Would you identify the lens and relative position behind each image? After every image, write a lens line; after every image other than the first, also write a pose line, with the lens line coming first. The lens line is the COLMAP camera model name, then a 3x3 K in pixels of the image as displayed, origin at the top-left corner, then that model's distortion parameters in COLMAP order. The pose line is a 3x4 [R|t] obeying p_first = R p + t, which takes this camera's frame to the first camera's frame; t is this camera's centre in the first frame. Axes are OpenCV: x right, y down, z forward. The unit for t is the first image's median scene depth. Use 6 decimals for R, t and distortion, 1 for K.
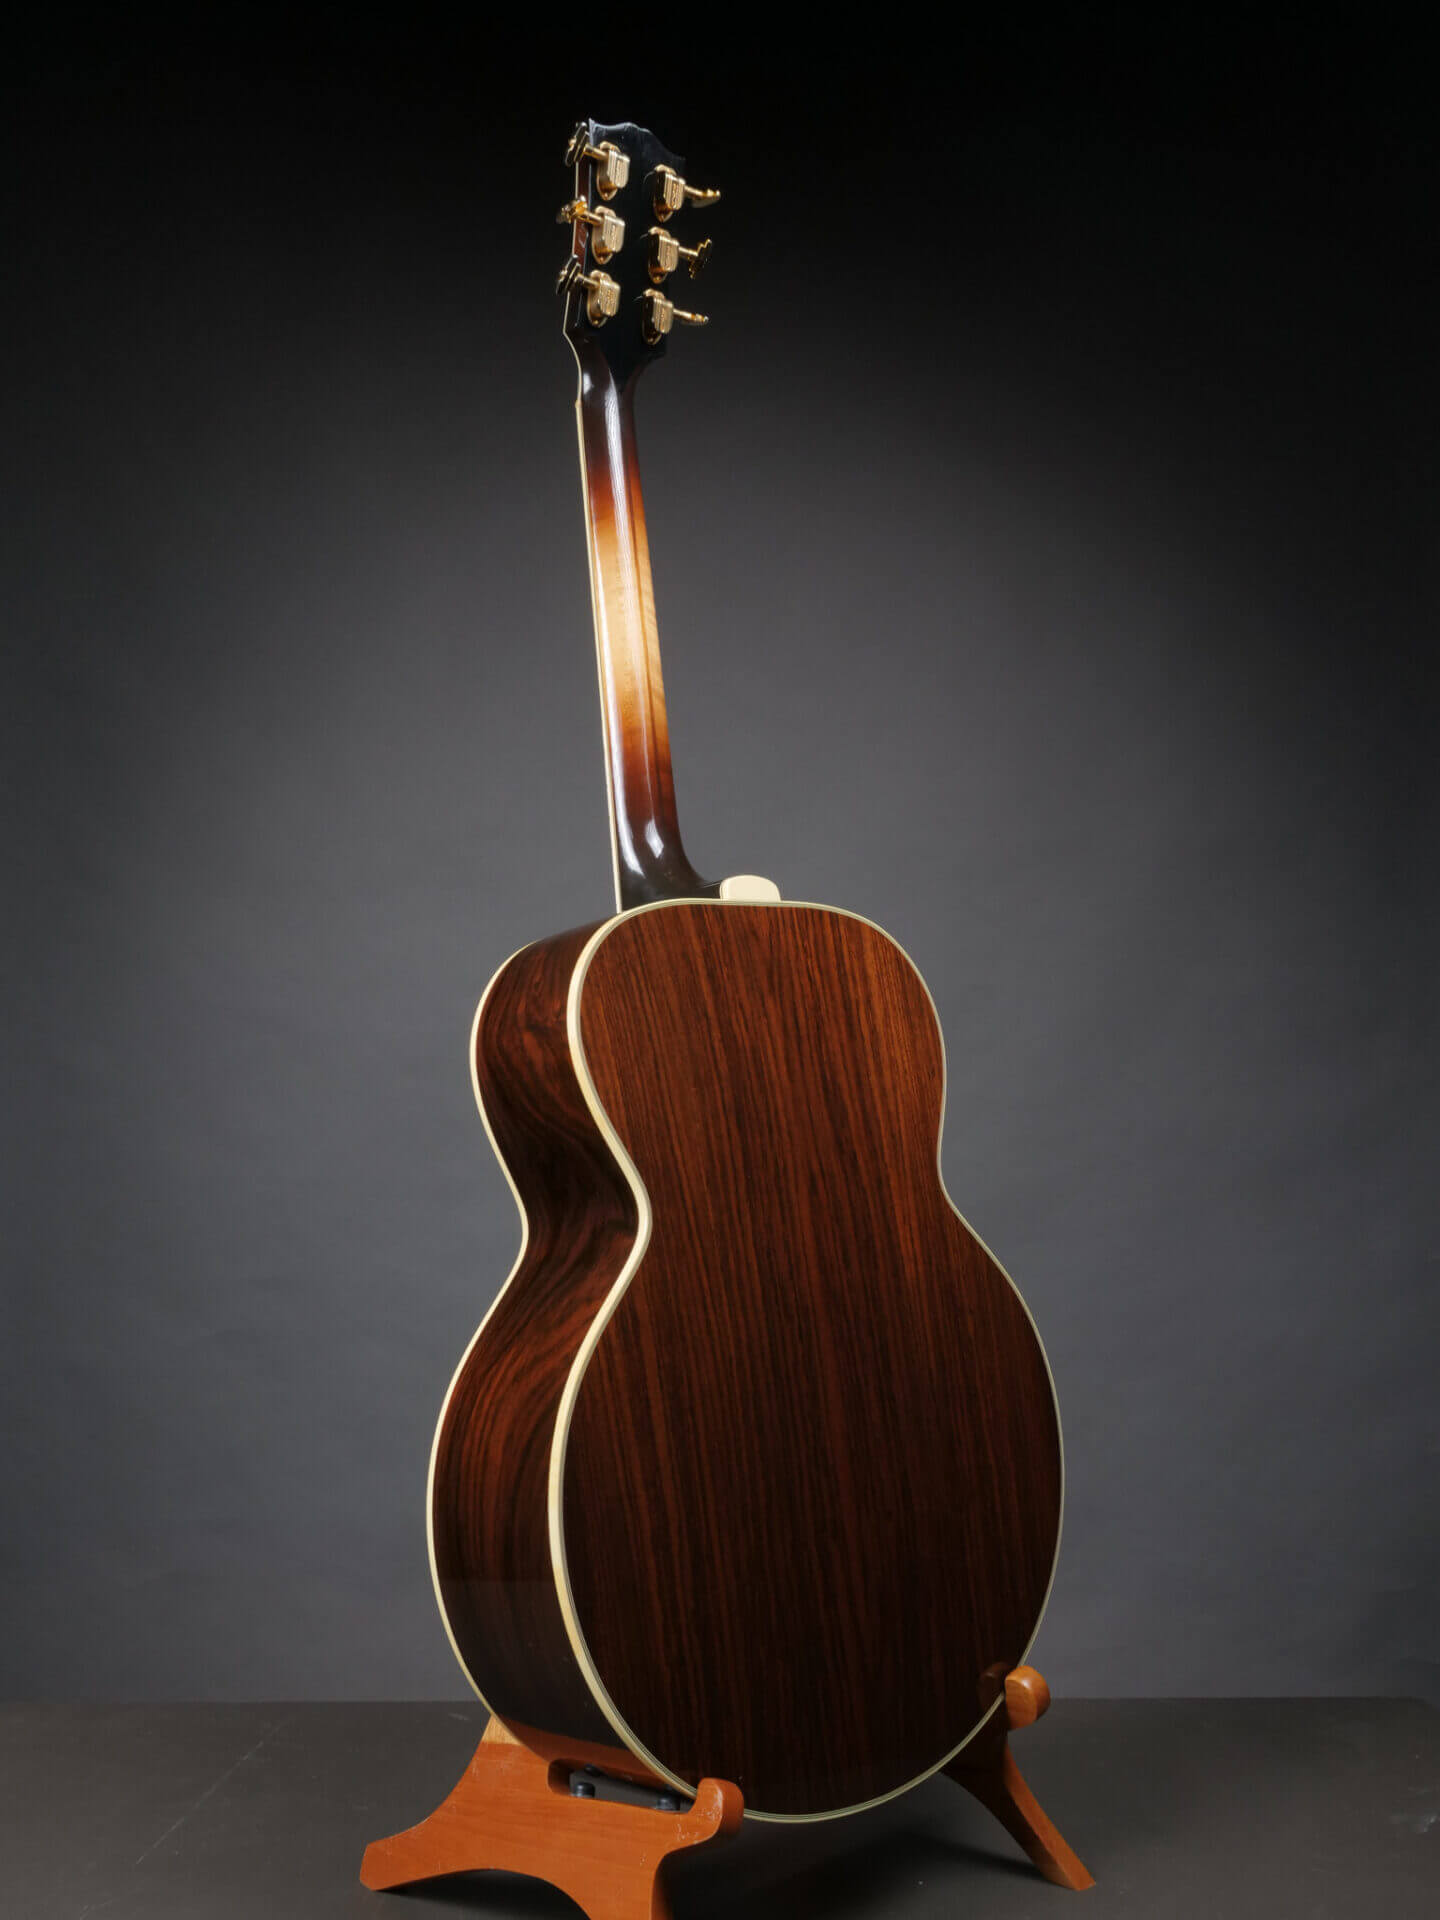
lens RADIAL K [[1897.1, 0, 720.0], [0, 1897.1, 956.7], [0, 0, 1]] dist [-0.006884, 0.000000]
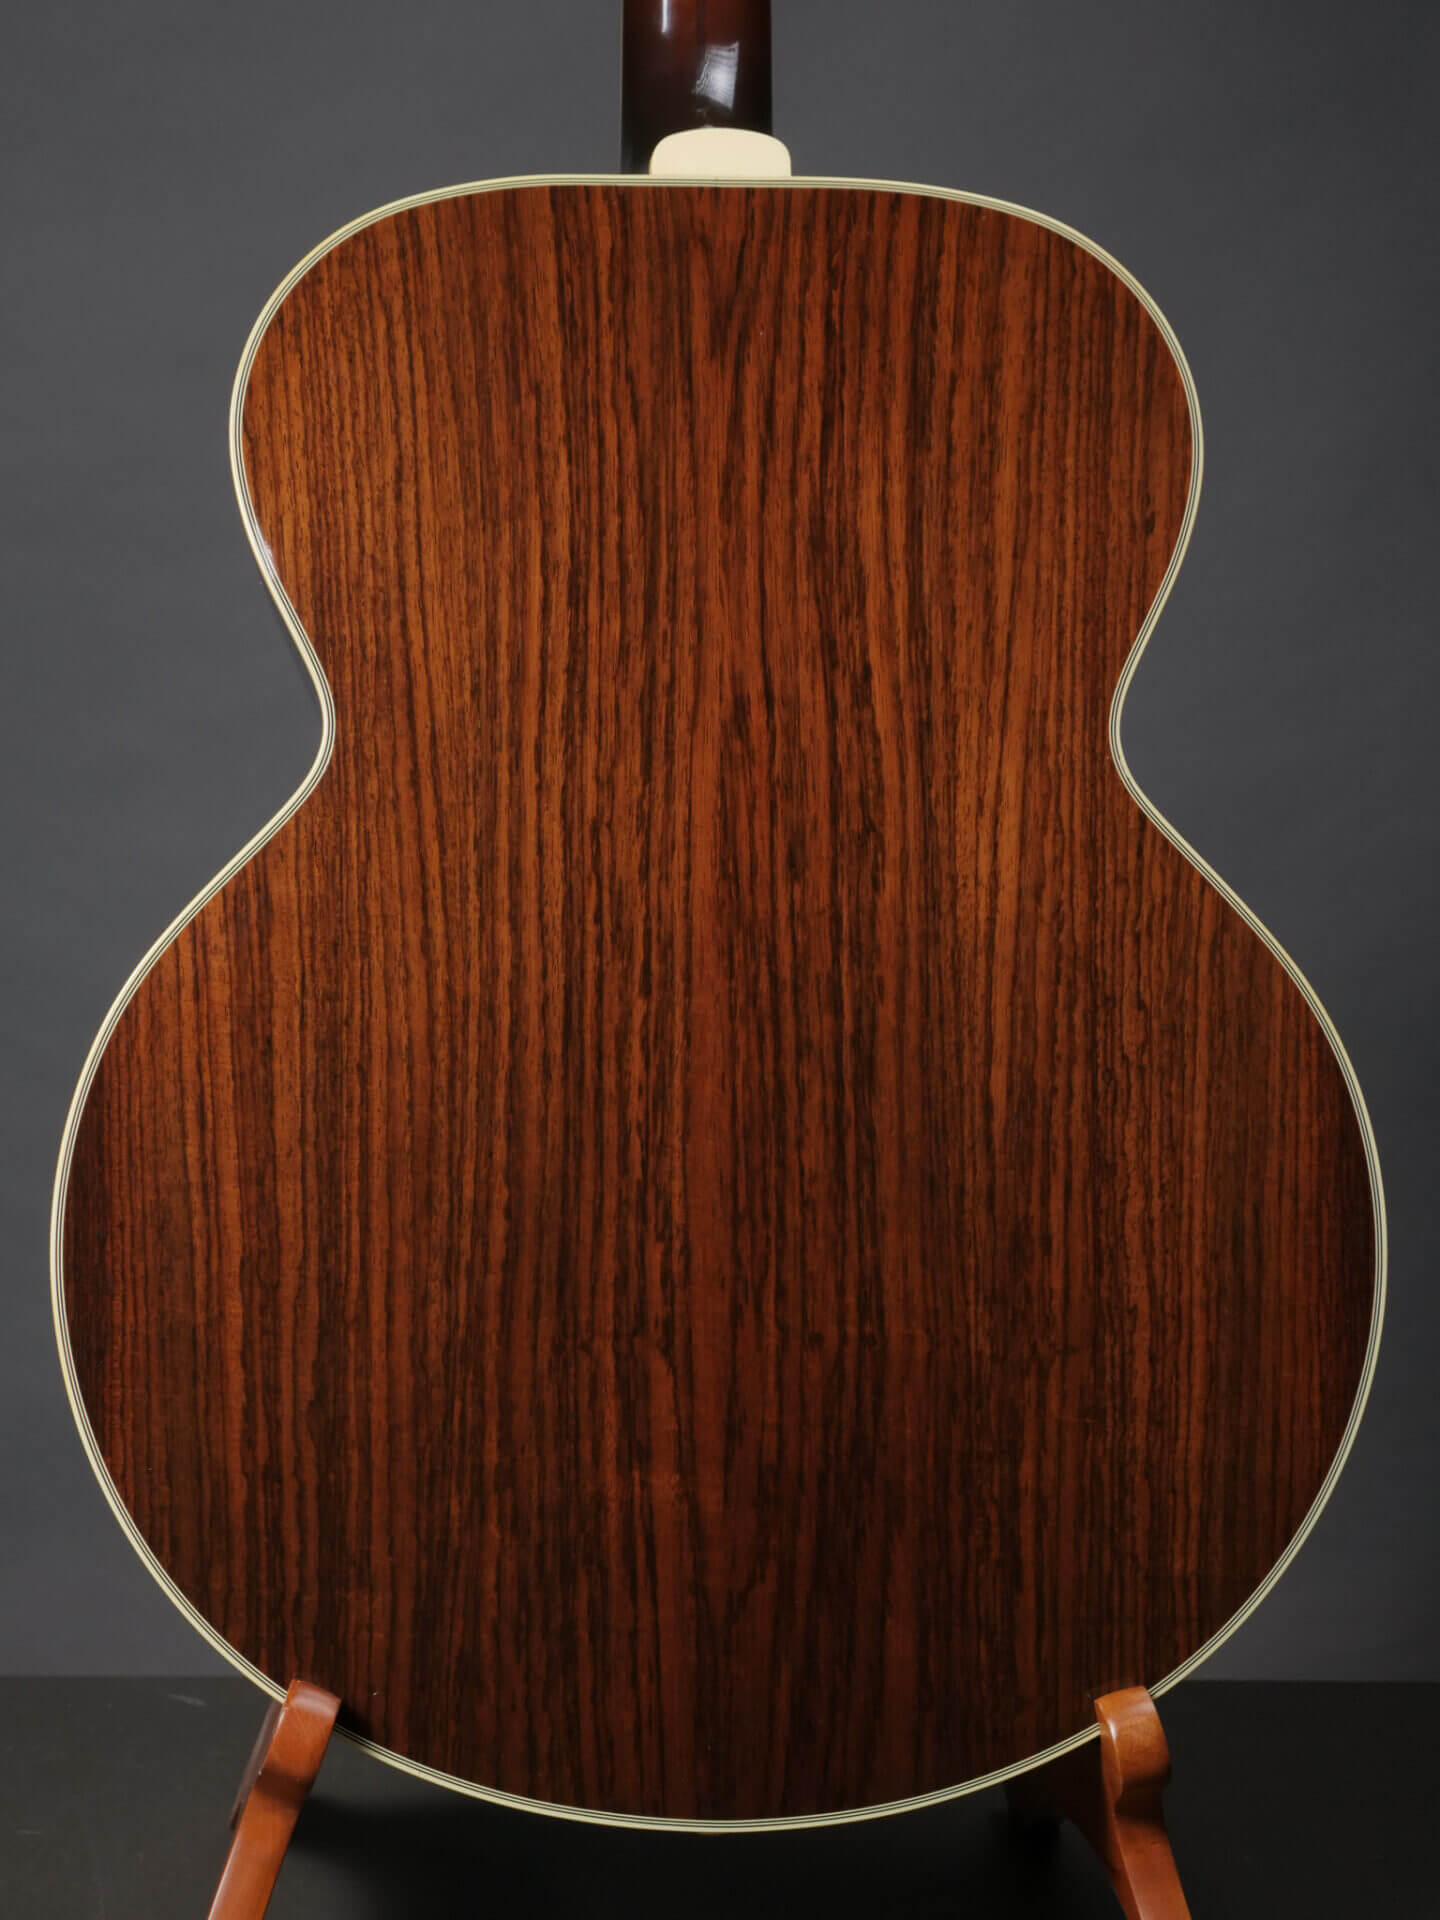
lens RADIAL K [[3249.9, 0, 720.5], [0, 3249.9, 960.3], [0, 0, 1]] dist [0.061744, 0.000000]
pose [[0.750233, 0.110315, -0.651906, 0.683103], [-0.006145, 0.987104, 0.159965, 0.043343], [0.661146, -0.116005, 0.741235, 0.326101]]
